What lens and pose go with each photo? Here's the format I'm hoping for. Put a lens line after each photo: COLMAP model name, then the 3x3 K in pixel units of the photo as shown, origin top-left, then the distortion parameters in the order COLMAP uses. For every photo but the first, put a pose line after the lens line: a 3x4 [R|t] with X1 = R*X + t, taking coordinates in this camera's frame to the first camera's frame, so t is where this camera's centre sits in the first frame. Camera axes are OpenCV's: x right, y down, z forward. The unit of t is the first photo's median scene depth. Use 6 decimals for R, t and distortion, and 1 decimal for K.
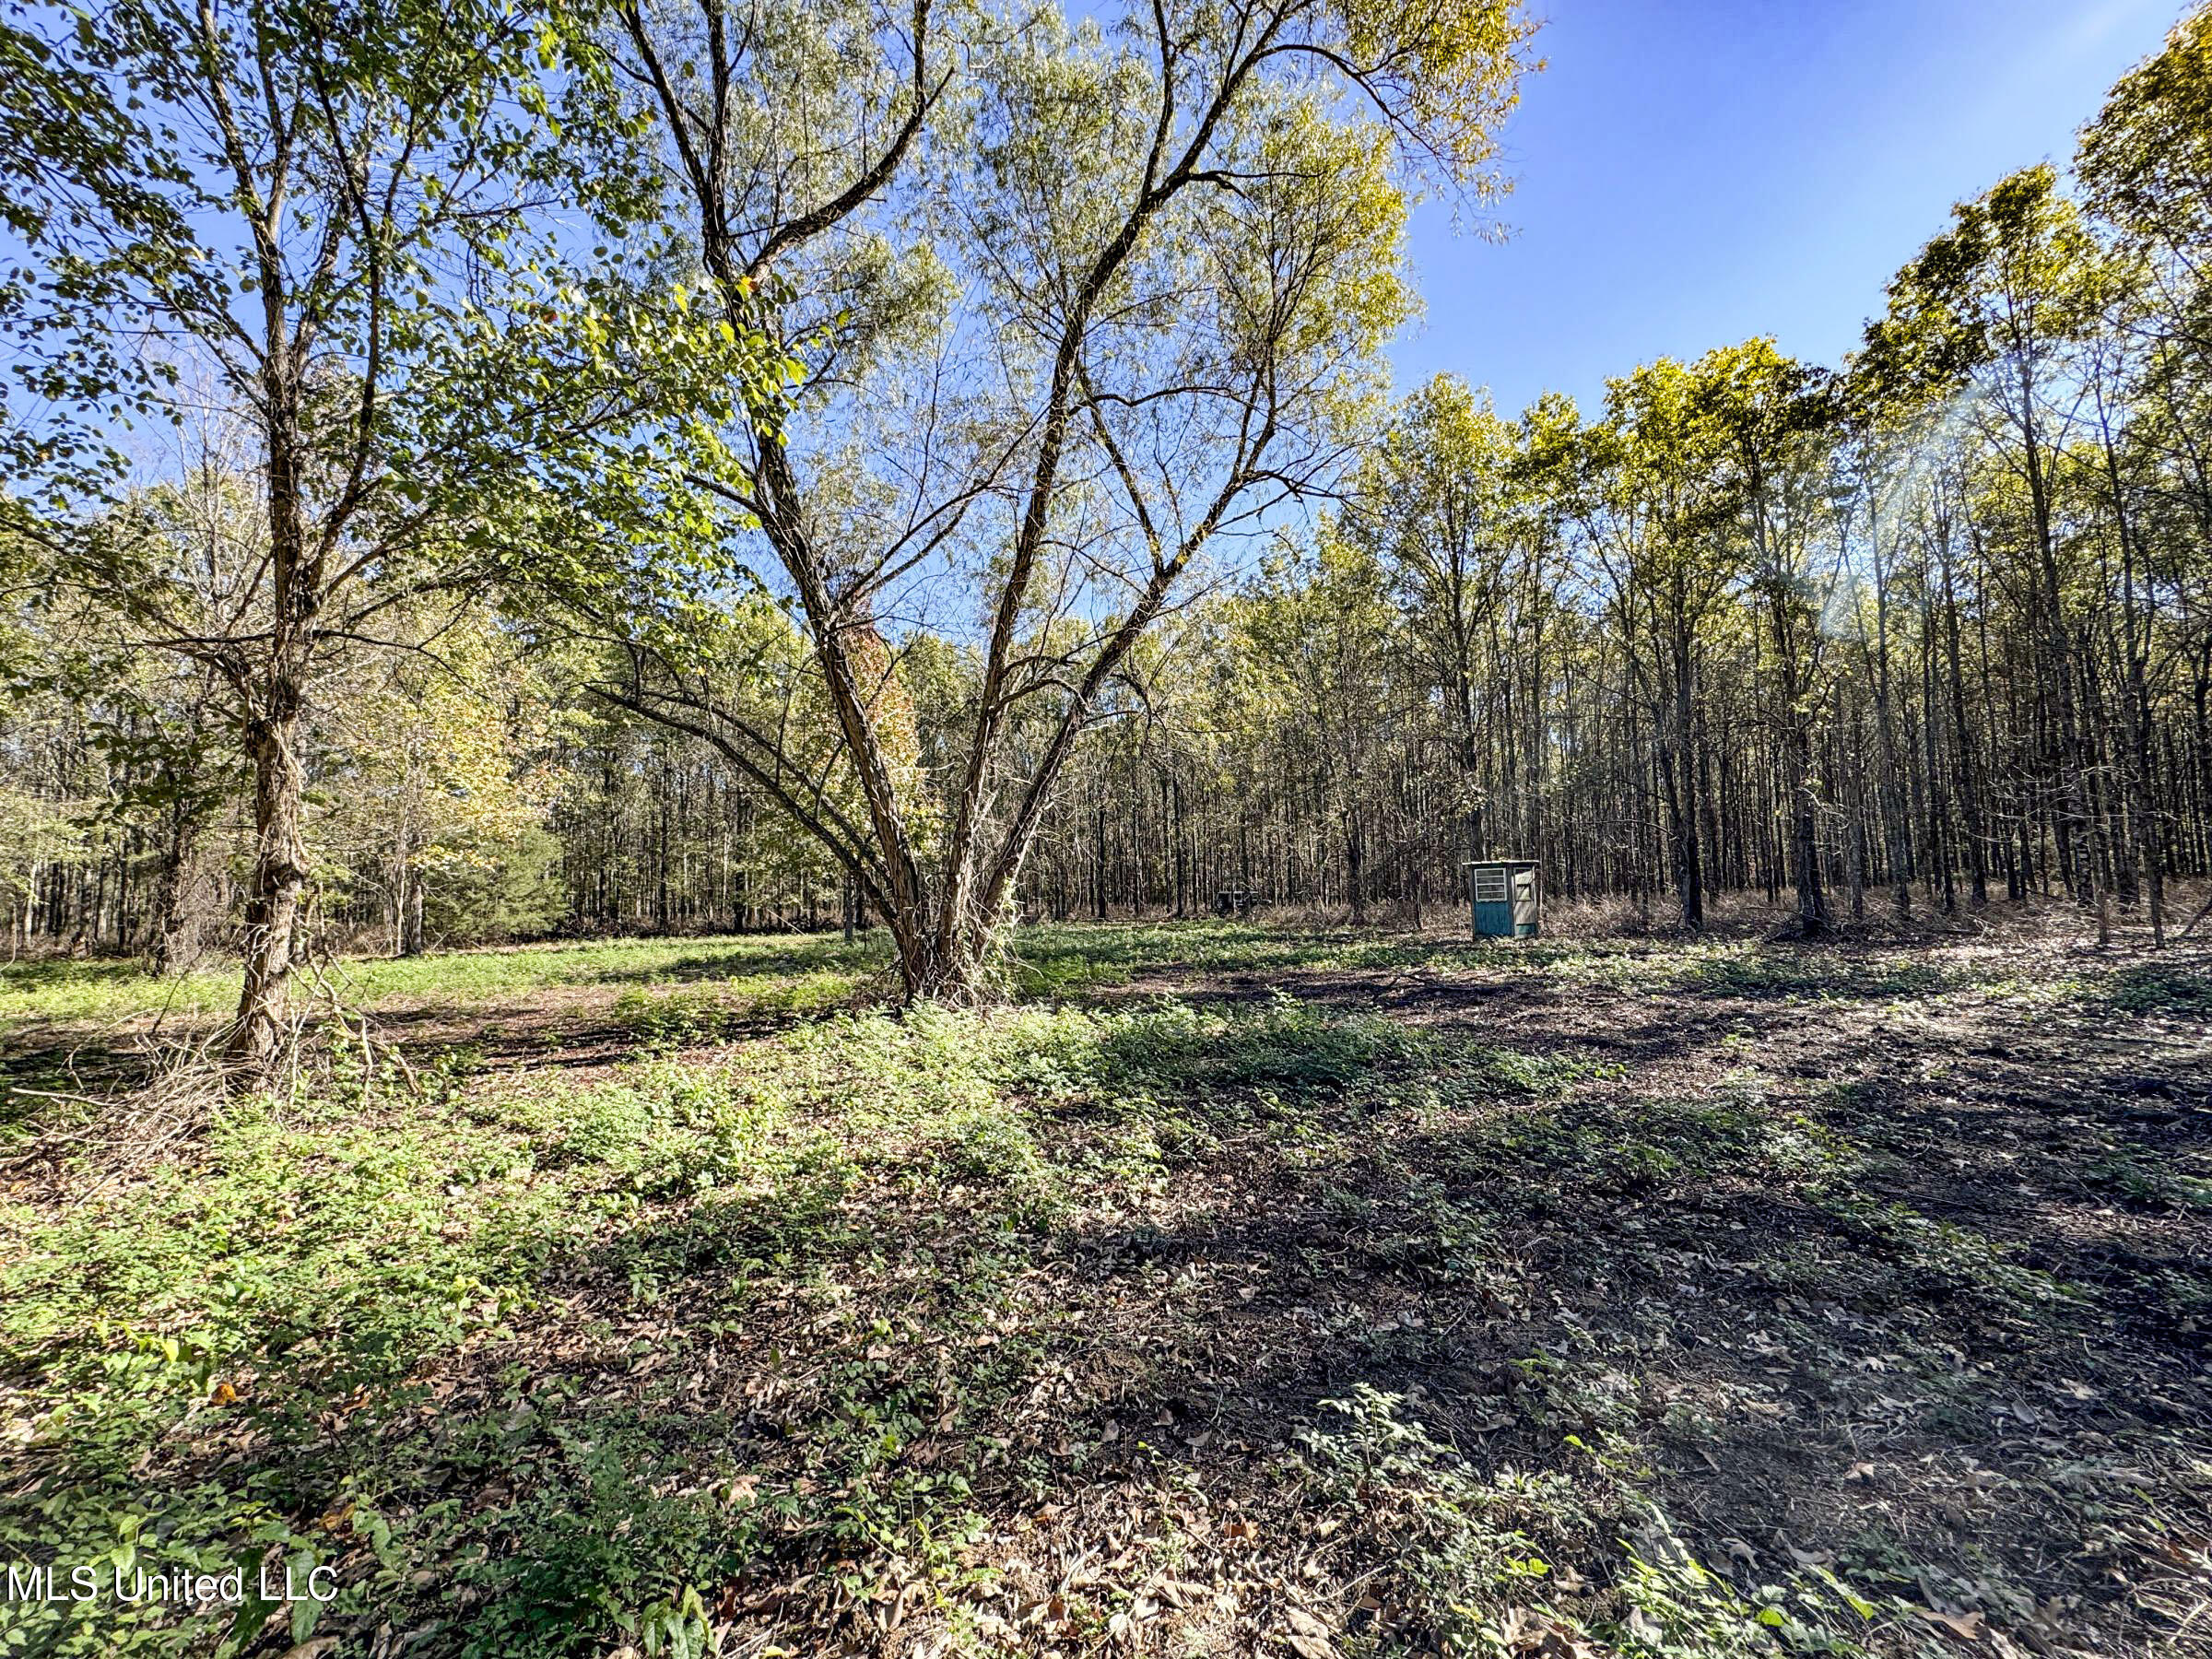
lens RADIAL K [[903.0, 0, 1106.0], [0, 903.0, 829.5], [0, 0, 1]] dist [-0.006795, 0.000172]
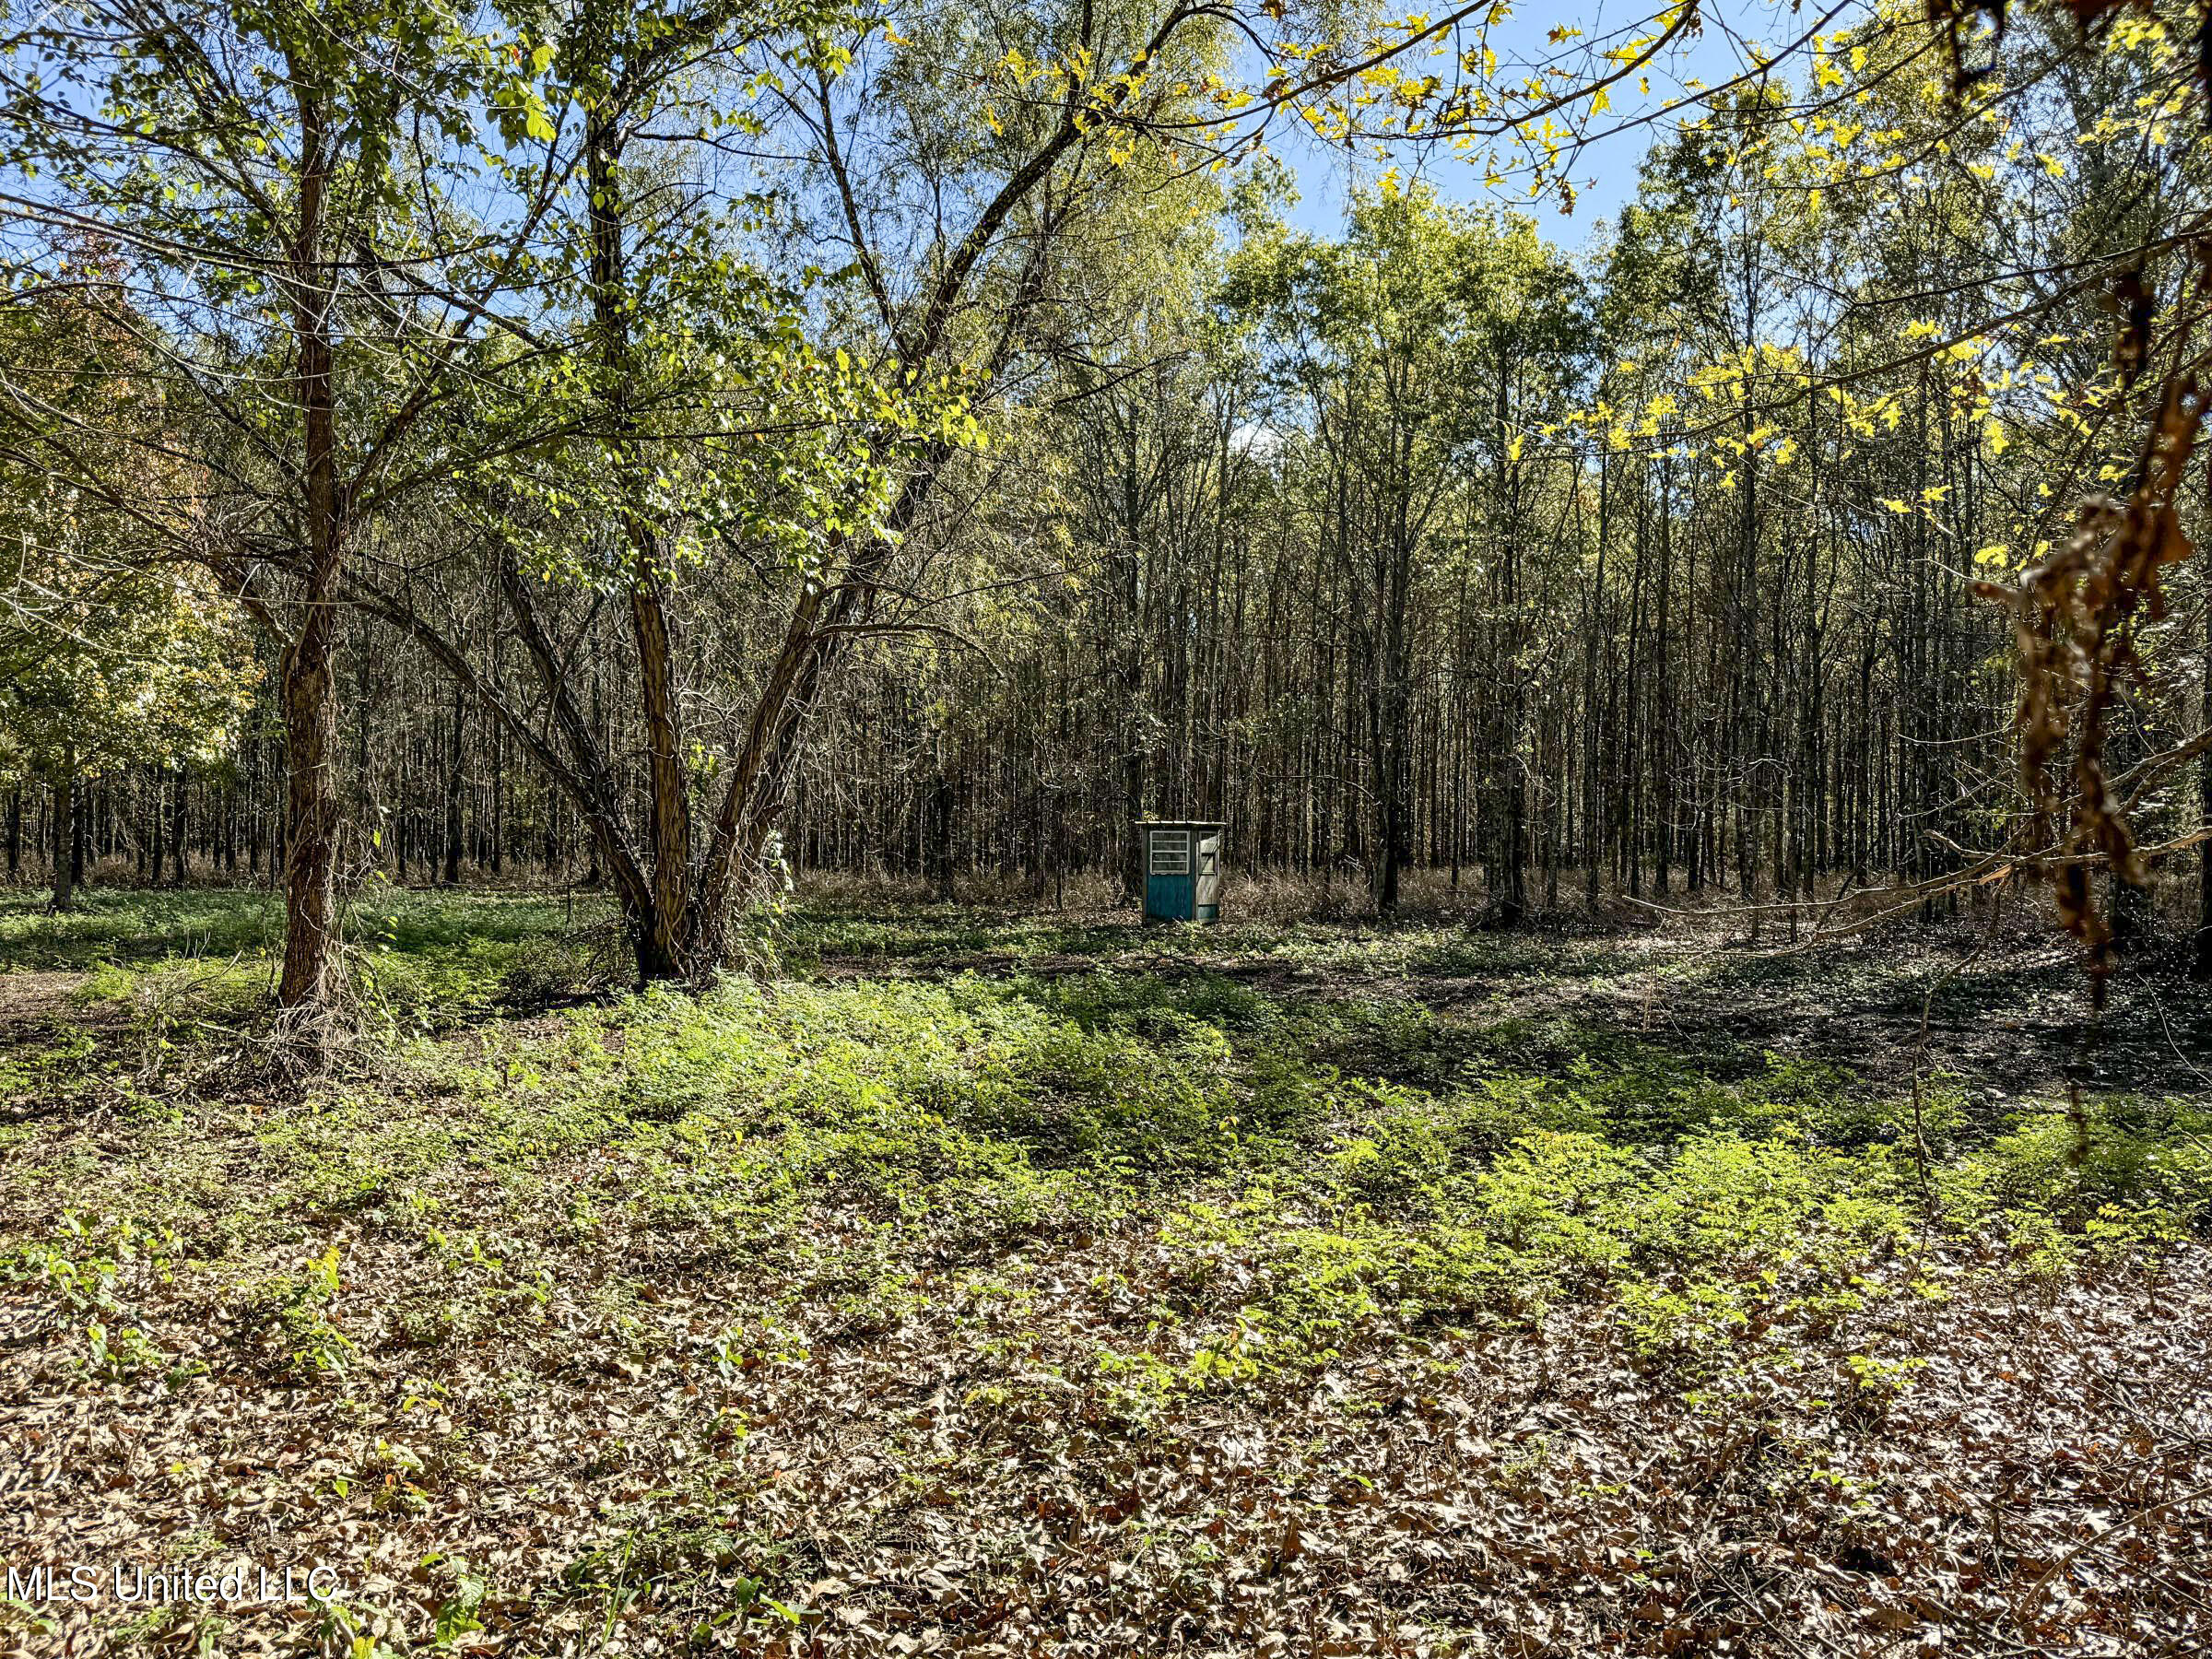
lens RADIAL K [[1700.9, 0, 1106.0], [0, 1700.9, 829.5], [0, 0, 1]] dist [0.000490, 0.002037]
pose [[0.897803, 0.040870, 0.438496, -0.276846], [-0.067263, 0.996728, 0.044819, -0.020093], [-0.435229, -0.069733, 0.897615, -0.284801]]
